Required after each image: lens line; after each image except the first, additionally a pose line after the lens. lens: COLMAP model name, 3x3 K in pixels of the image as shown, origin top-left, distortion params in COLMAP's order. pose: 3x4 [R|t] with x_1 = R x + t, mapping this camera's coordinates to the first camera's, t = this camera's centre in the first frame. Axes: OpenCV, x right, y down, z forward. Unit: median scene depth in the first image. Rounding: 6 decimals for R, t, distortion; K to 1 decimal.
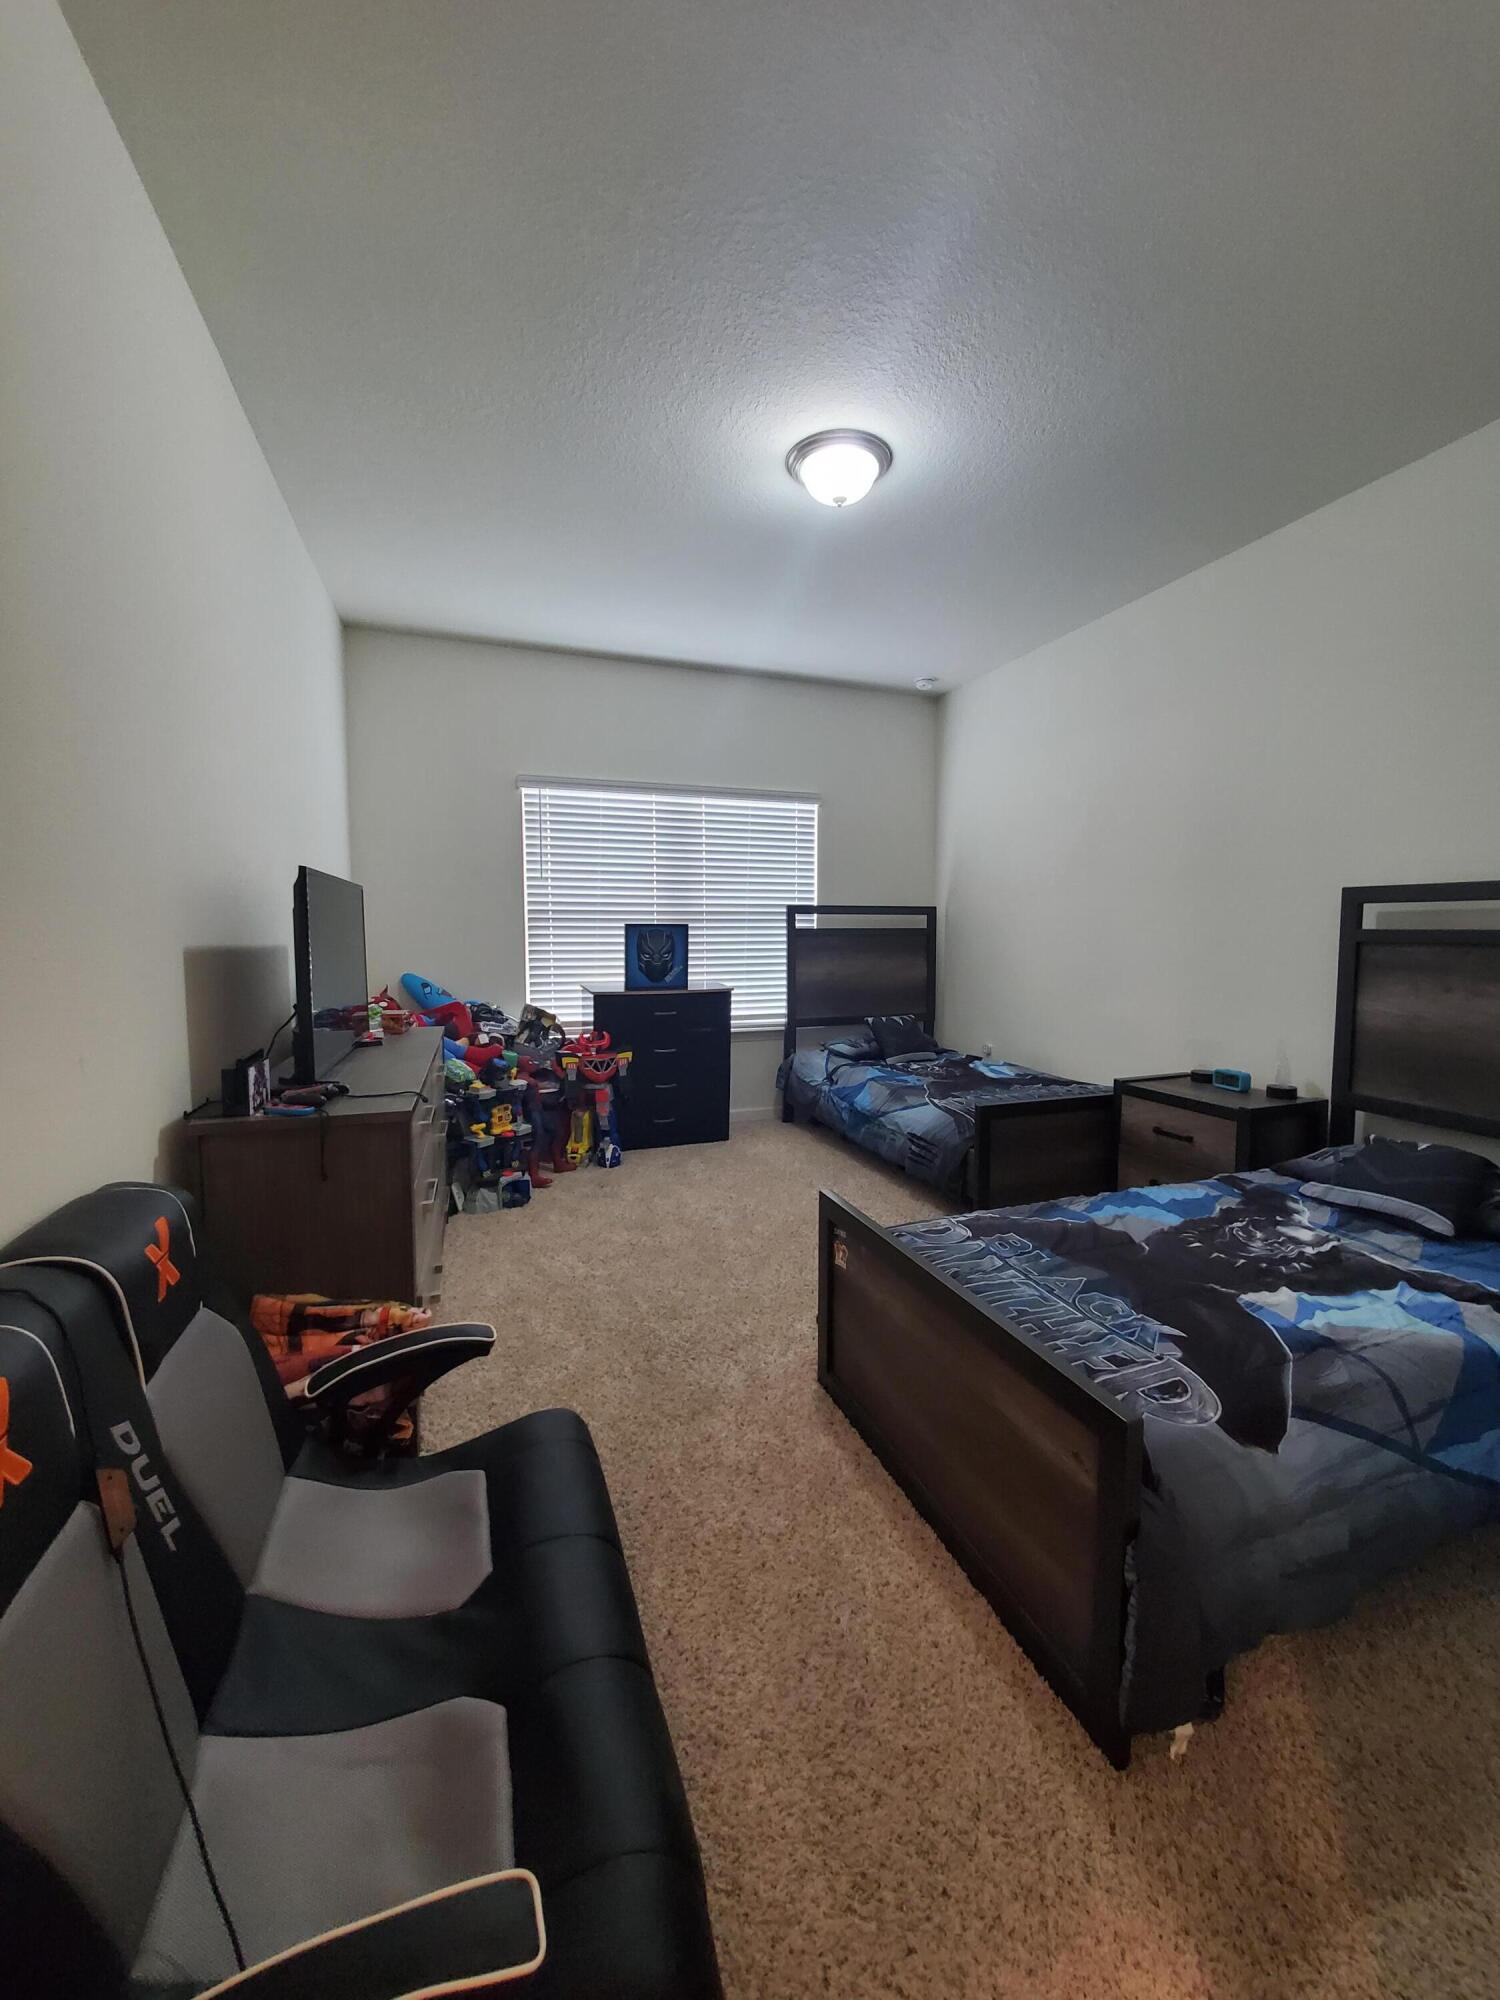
lens RADIAL K [[792.0, 0, 750.6], [0, 792.0, 996.9], [0, 0, 1]] dist [0.000629, -0.001915]
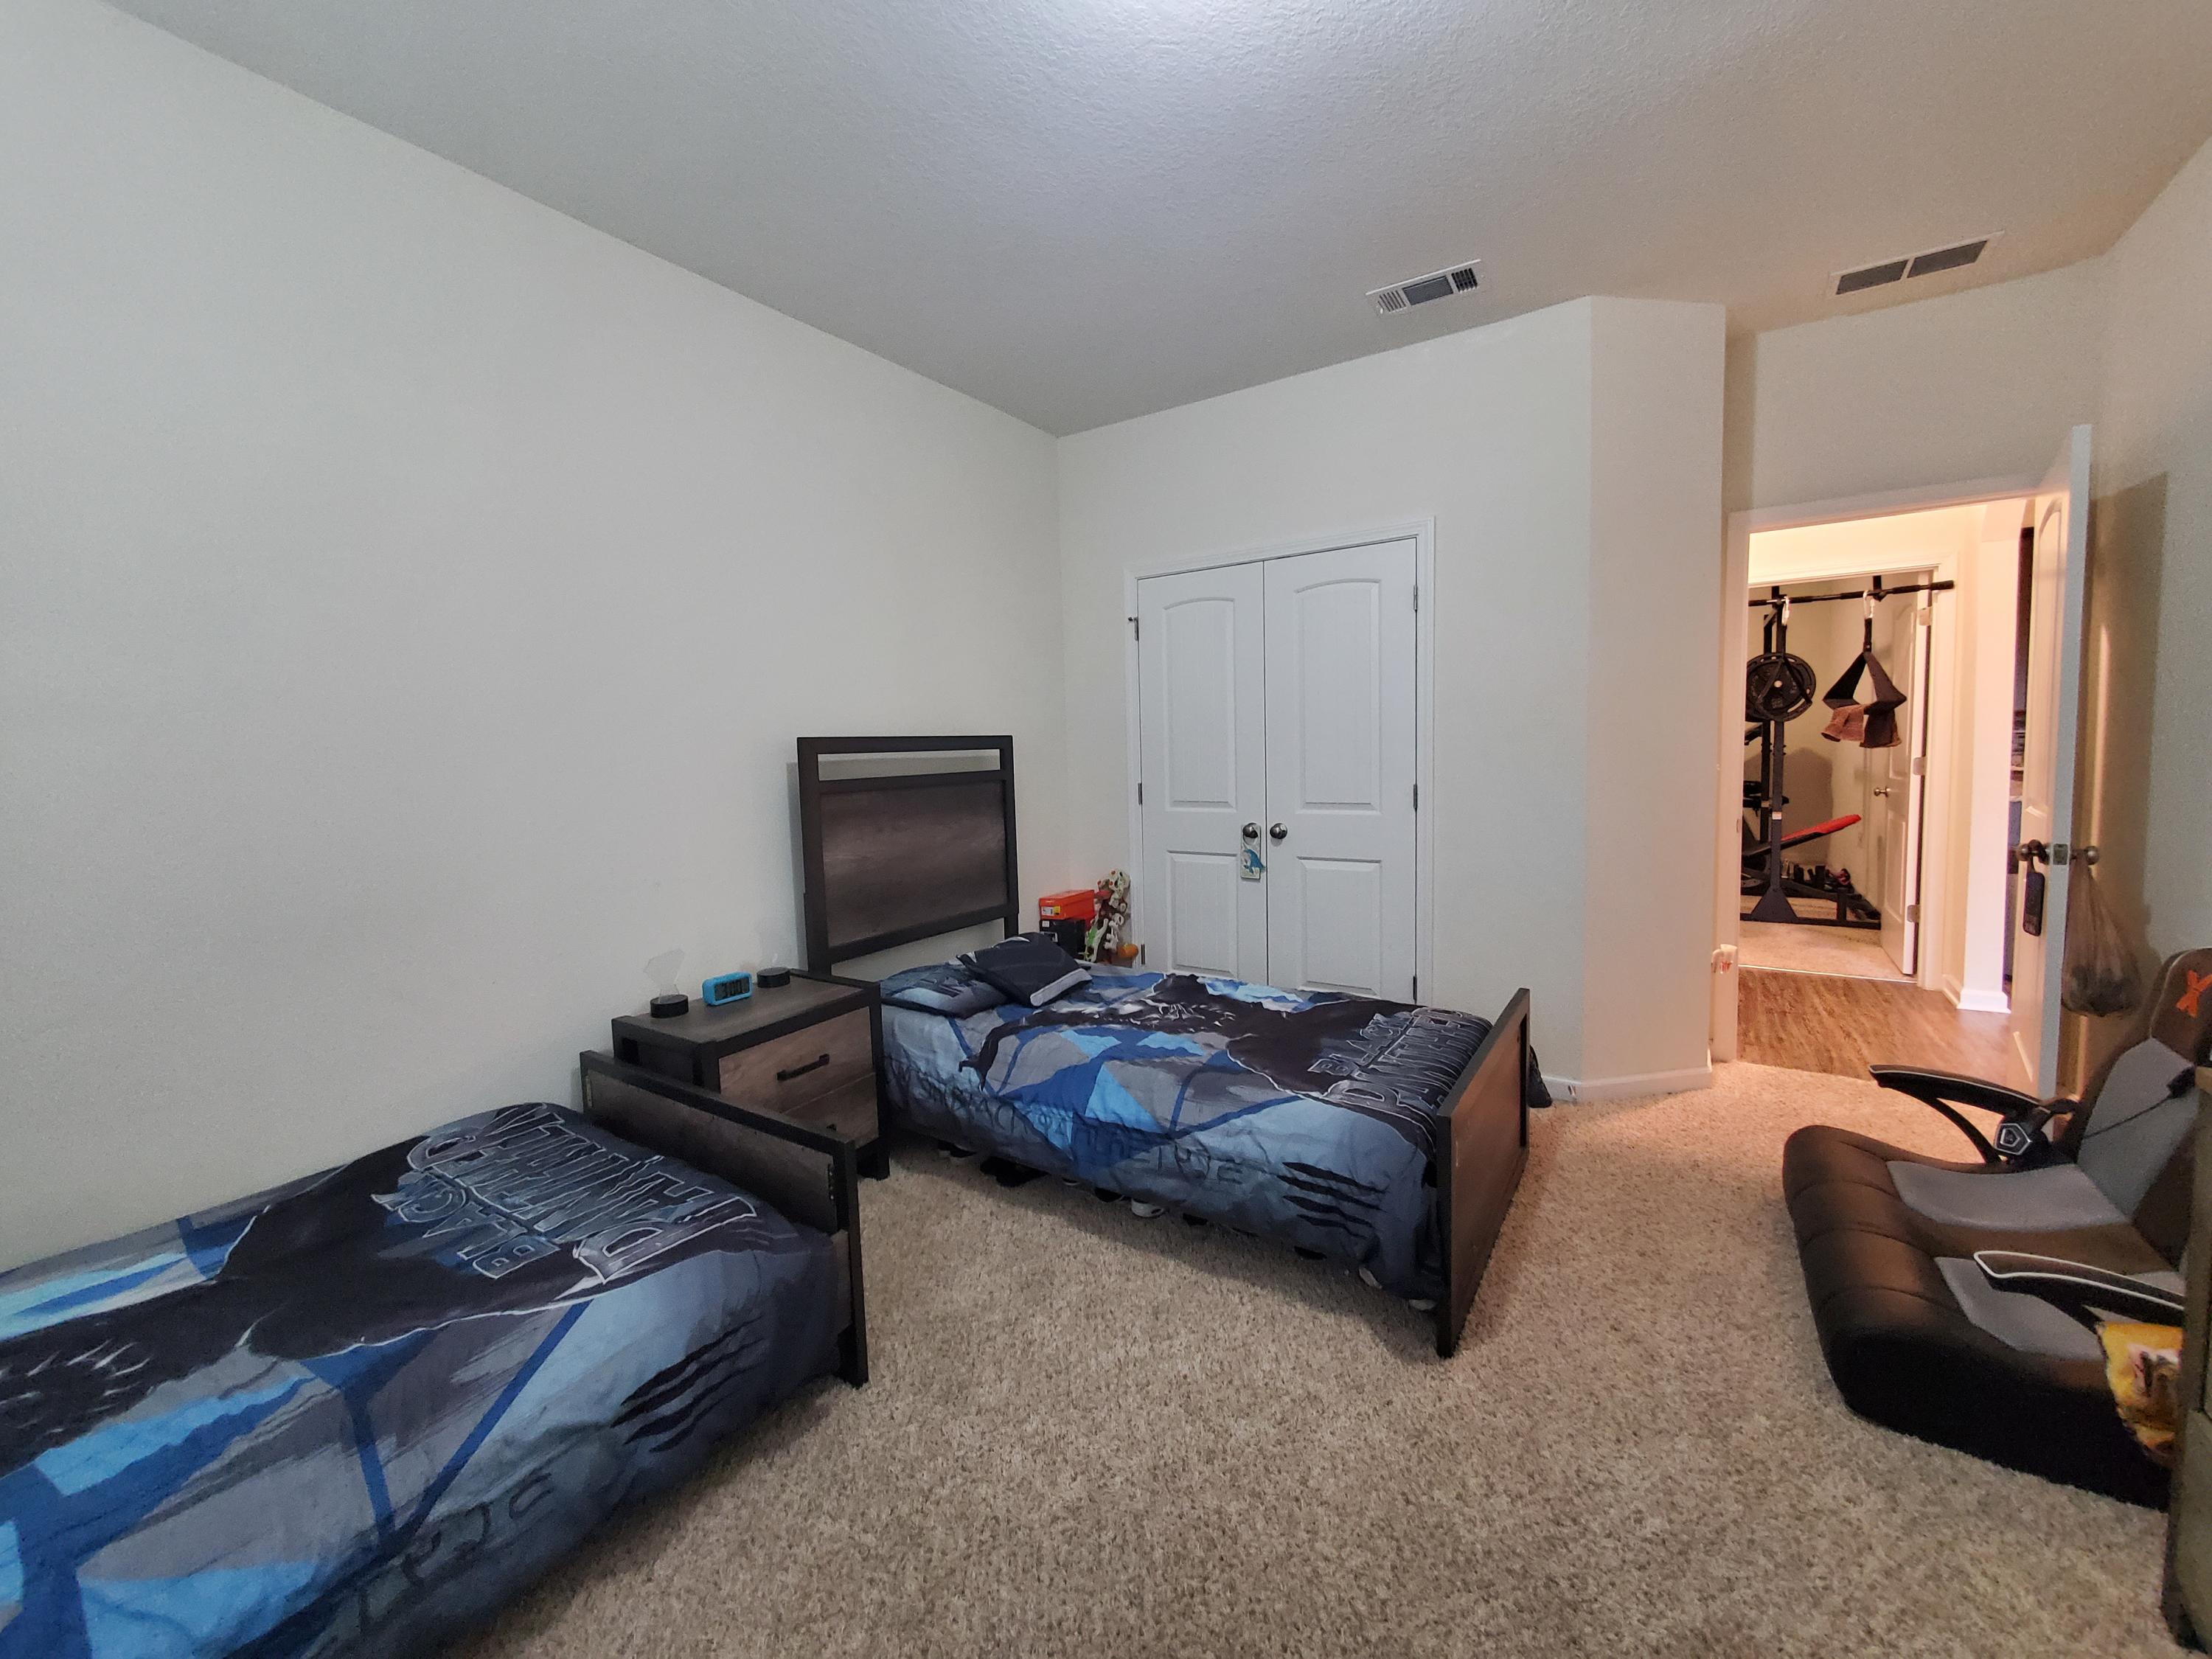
lens RADIAL K [[876.0, 0, 1092.2], [0, 876.0, 828.1], [0, 0, 1]] dist [0.000629, -0.001915]
pose [[-0.601088, -0.031451, 0.798564, -0.279996], [0.111861, 0.986078, 0.123036, -0.121643], [-0.791315, 0.163283, -0.589202, 1.377871]]
